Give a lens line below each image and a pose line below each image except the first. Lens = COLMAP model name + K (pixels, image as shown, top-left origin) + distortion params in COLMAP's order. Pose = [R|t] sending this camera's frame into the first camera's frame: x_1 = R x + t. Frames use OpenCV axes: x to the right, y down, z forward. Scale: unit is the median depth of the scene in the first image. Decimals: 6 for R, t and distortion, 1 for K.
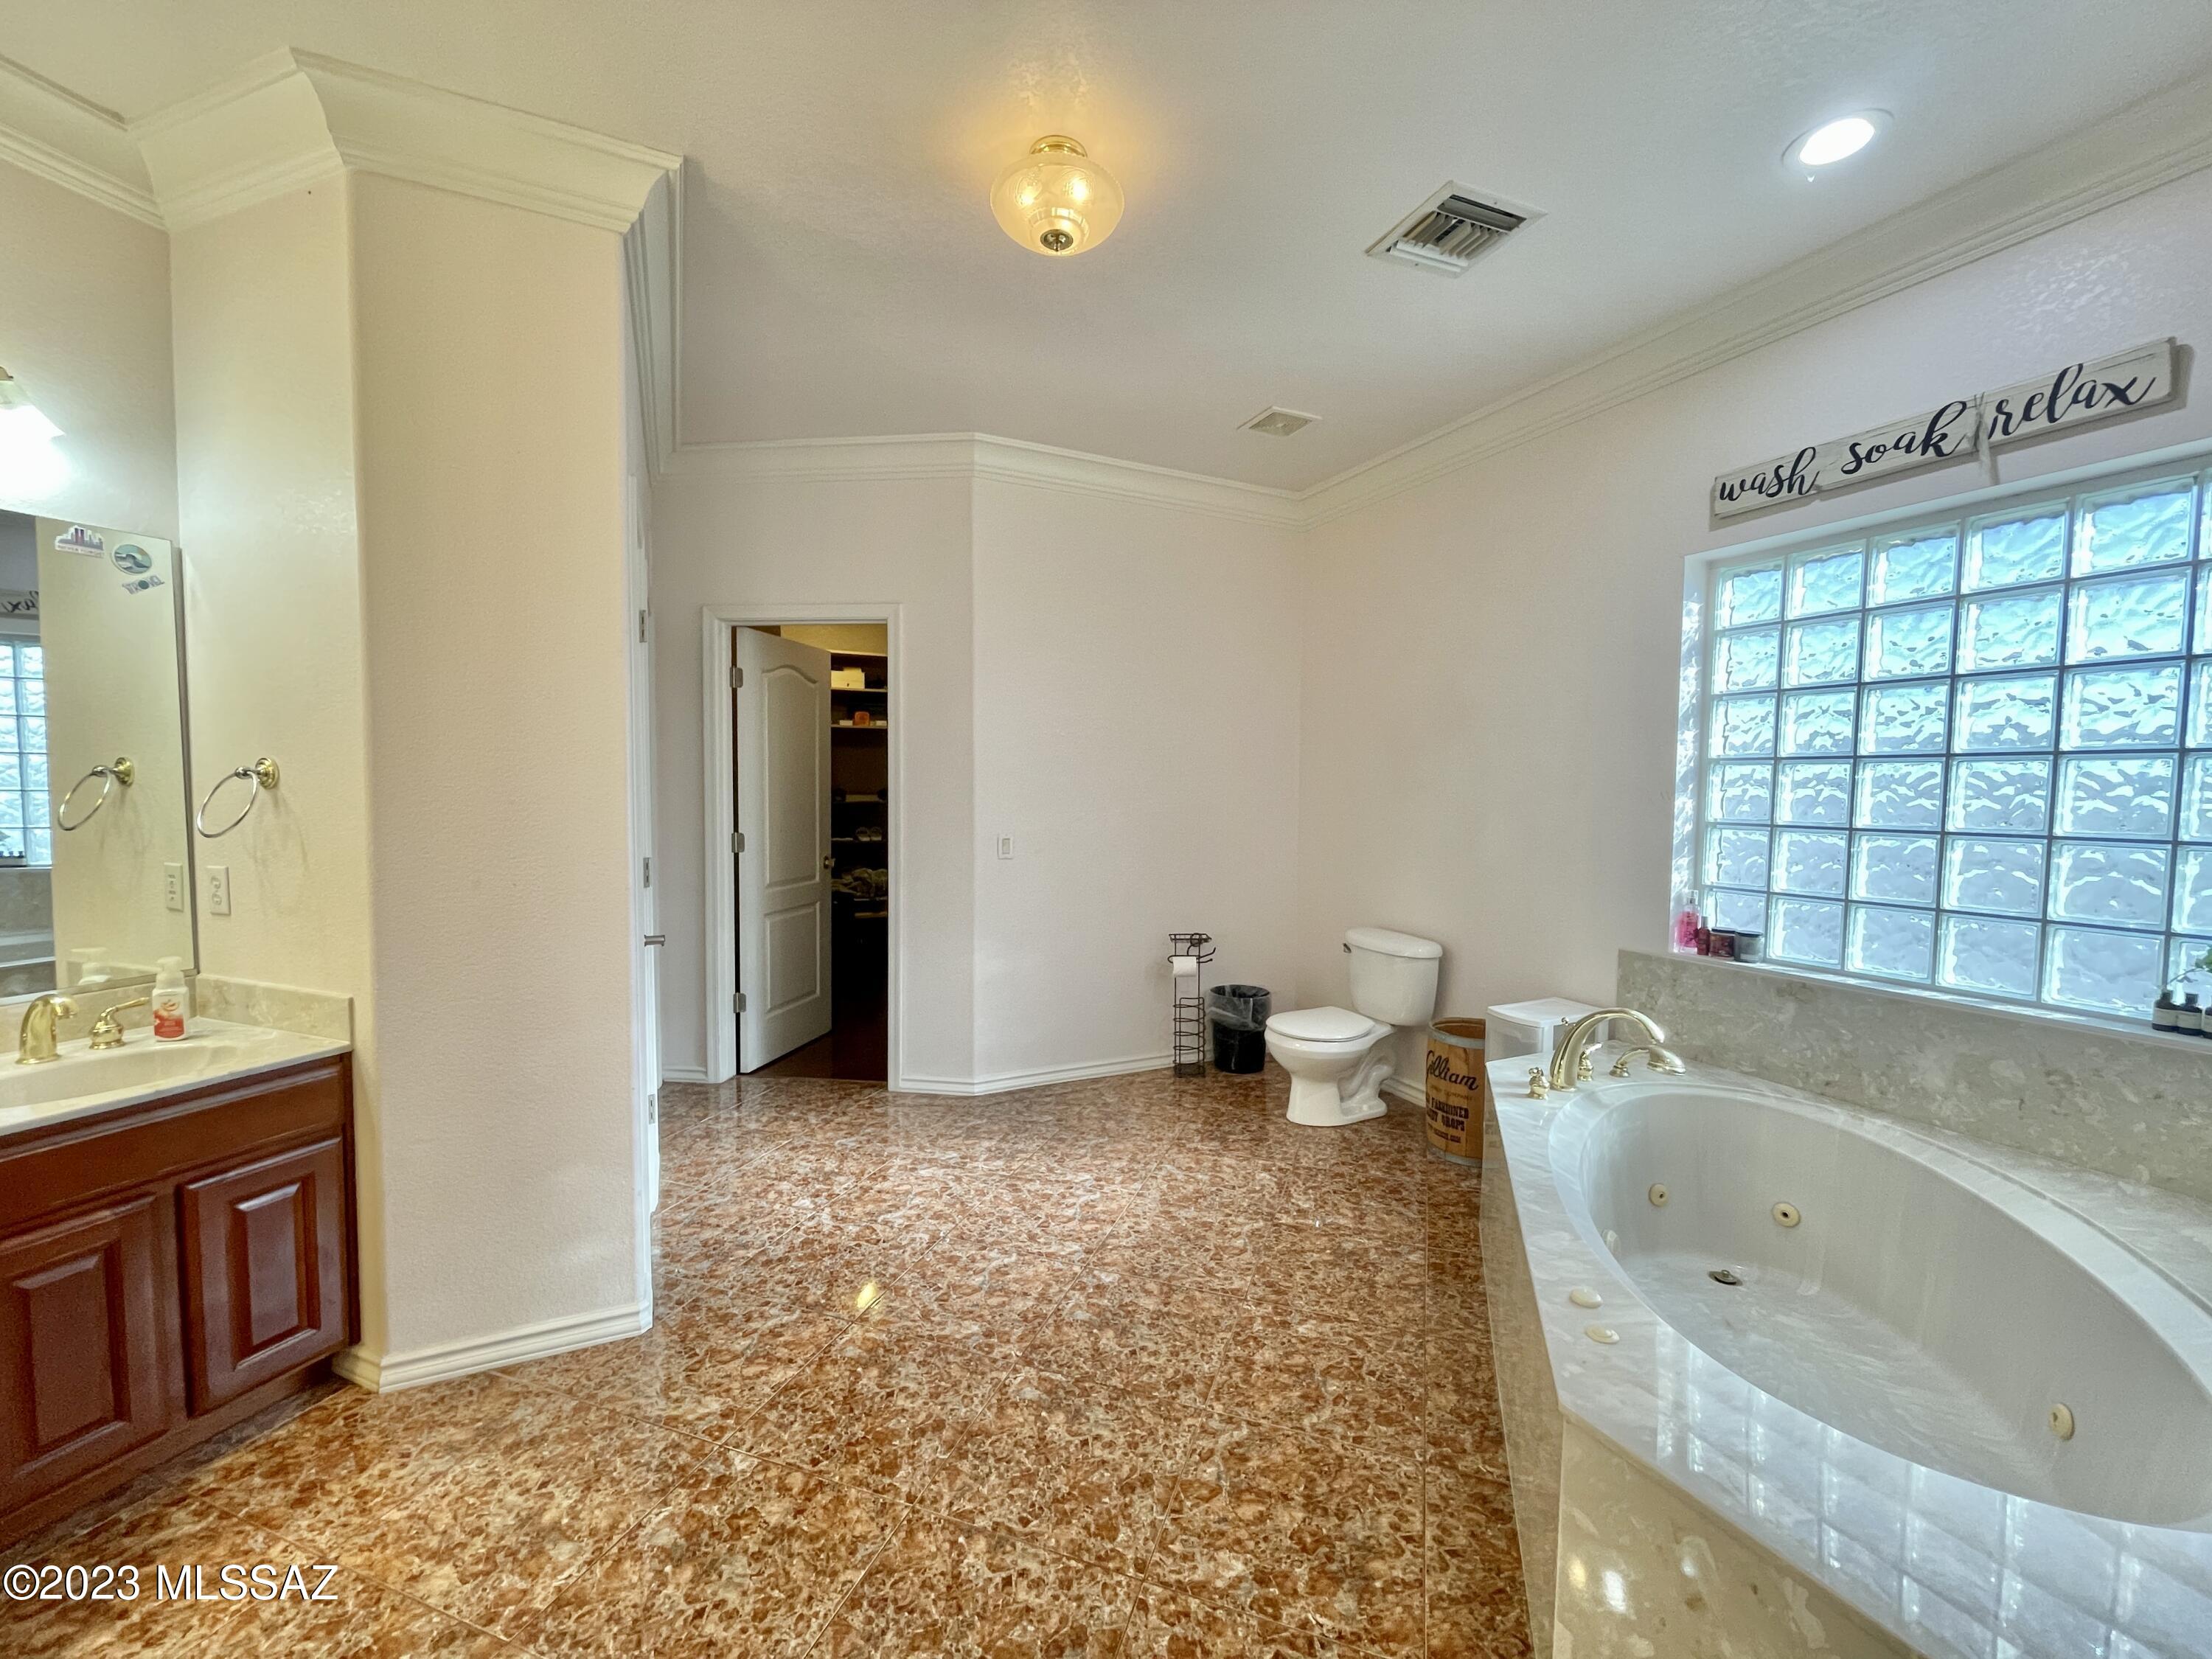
lens RADIAL K [[902.6, 0, 1110.1], [0, 902.6, 831.7], [0, 0, 1]] dist [-0.000196, -0.000974]
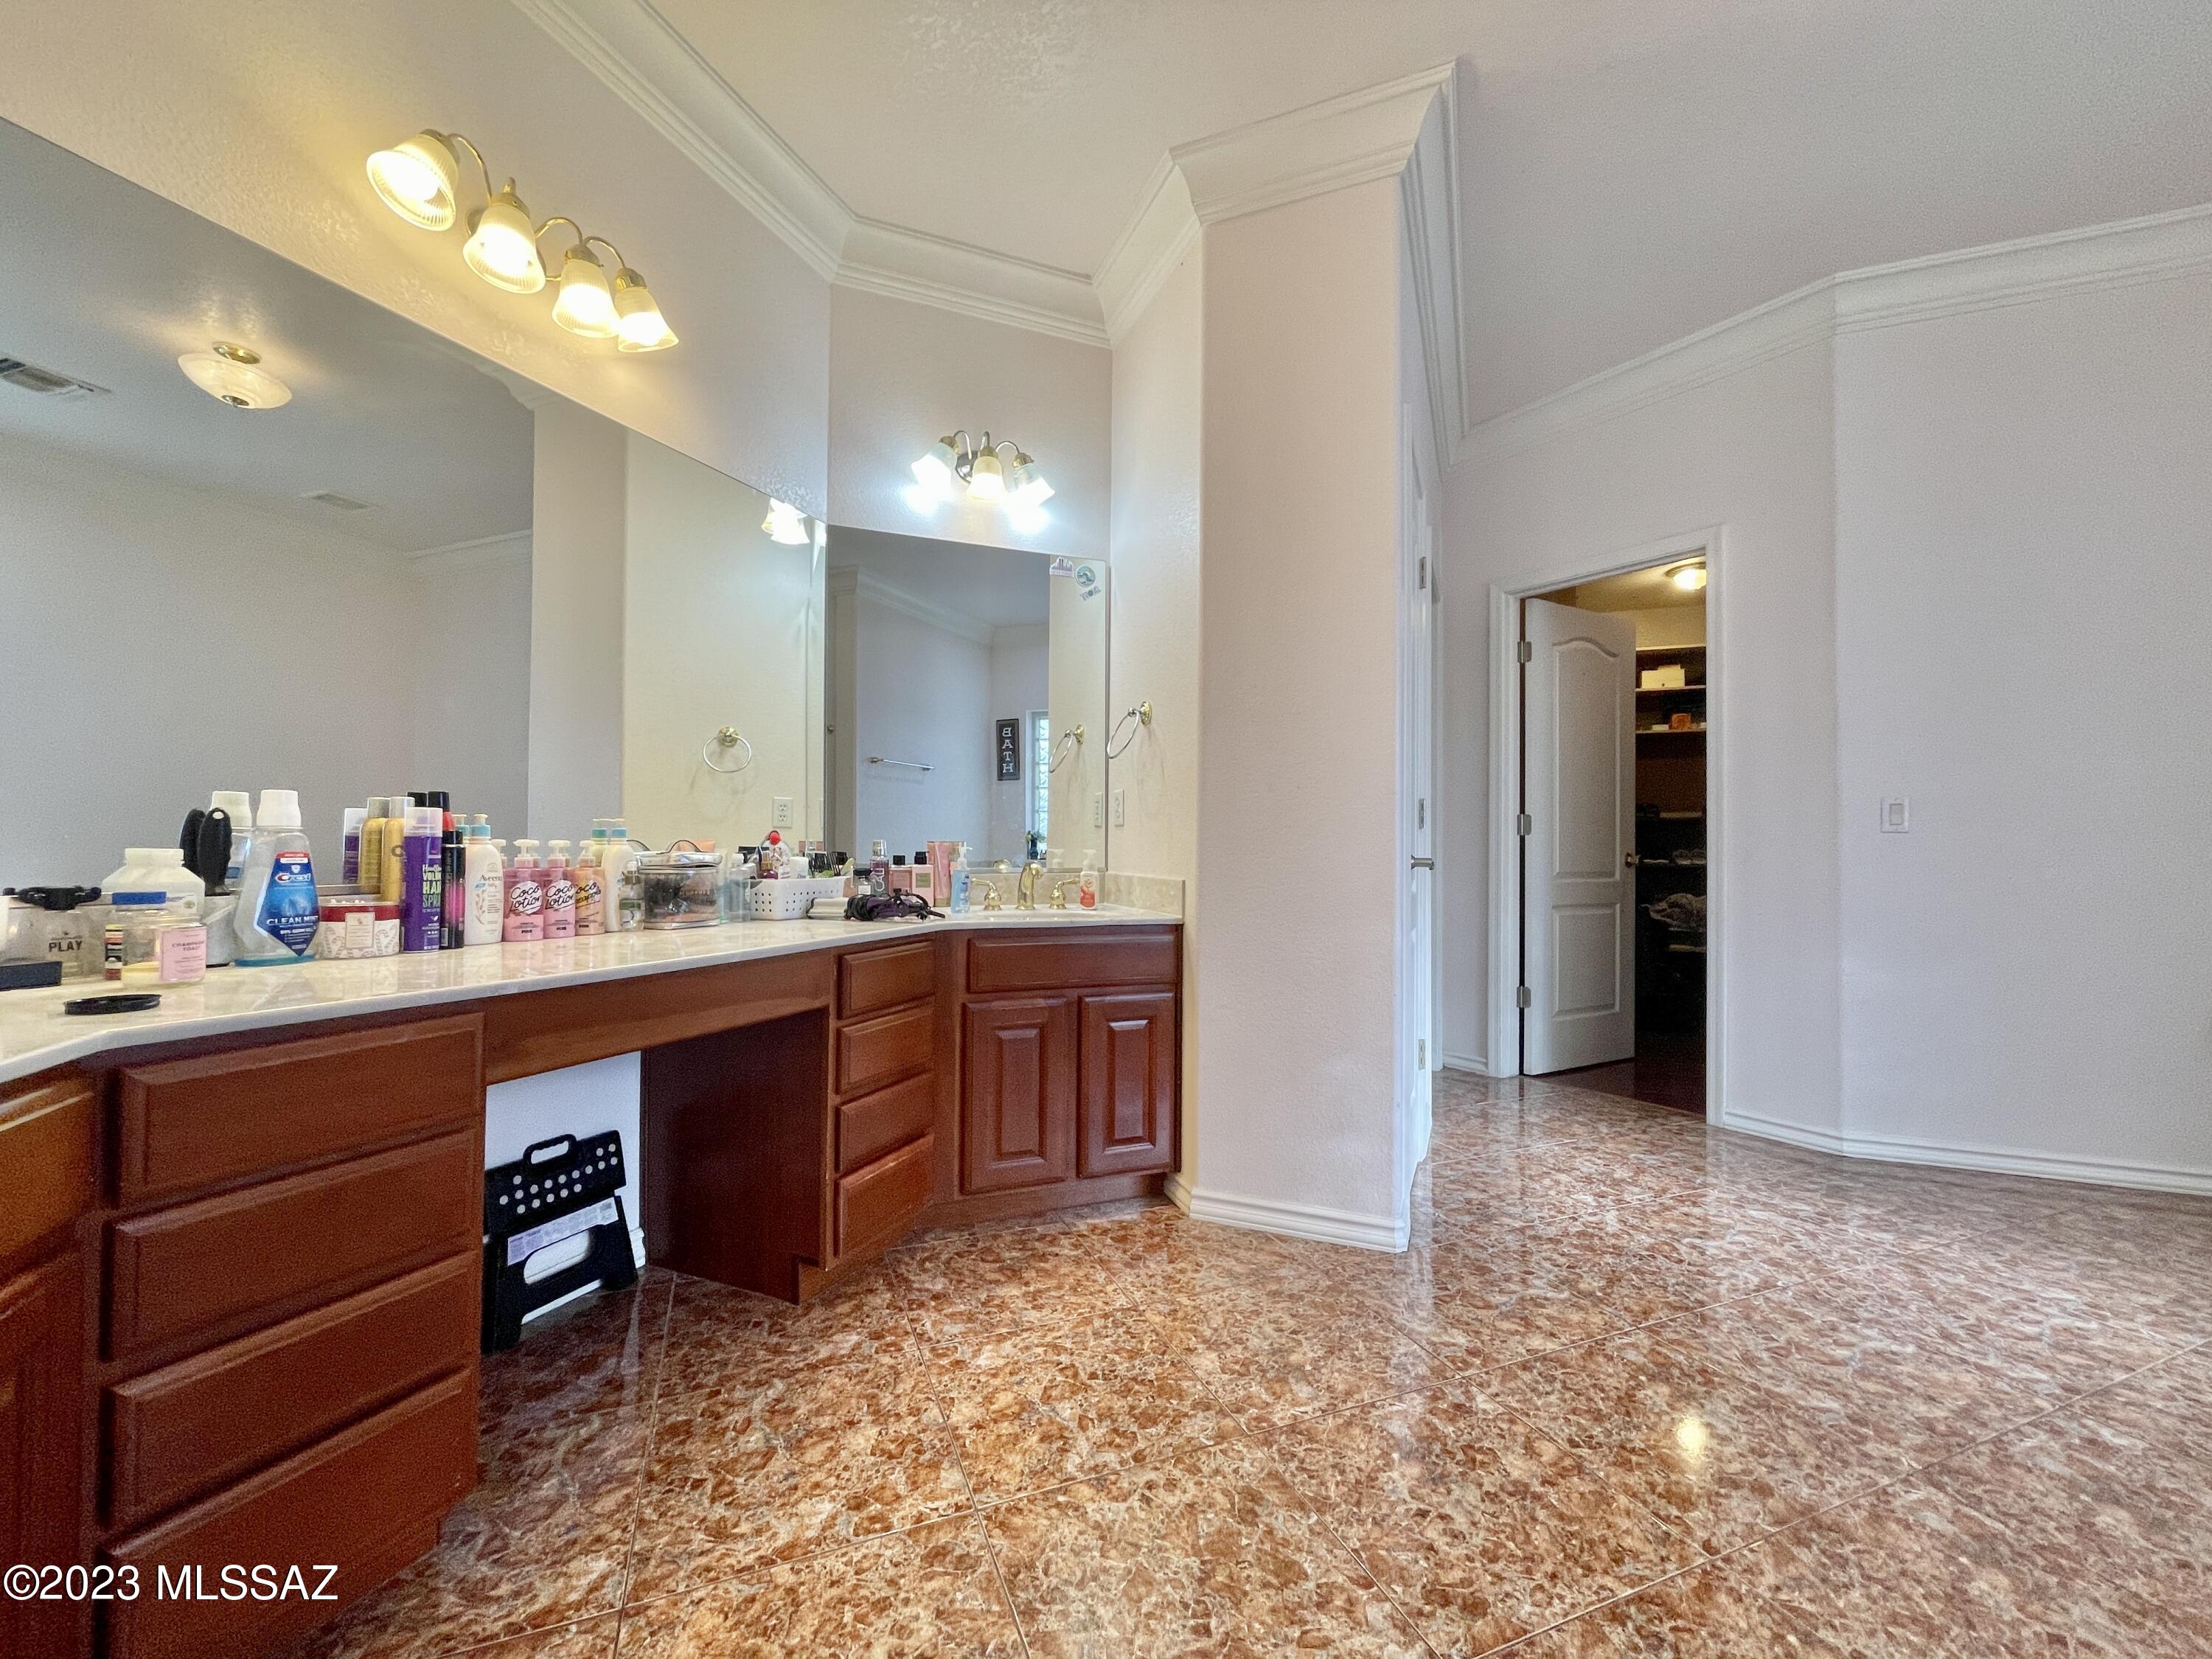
lens RADIAL K [[902.6, 0, 1103.7], [0, 902.6, 834.7], [0, 0, 1]] dist [-0.000196, -0.000974]
pose [[0.661727, -0.019556, -0.749490, 0.008958], [-0.042615, 0.997063, -0.063641, 0.197161], [0.748533, 0.074053, 0.658950, 0.097918]]
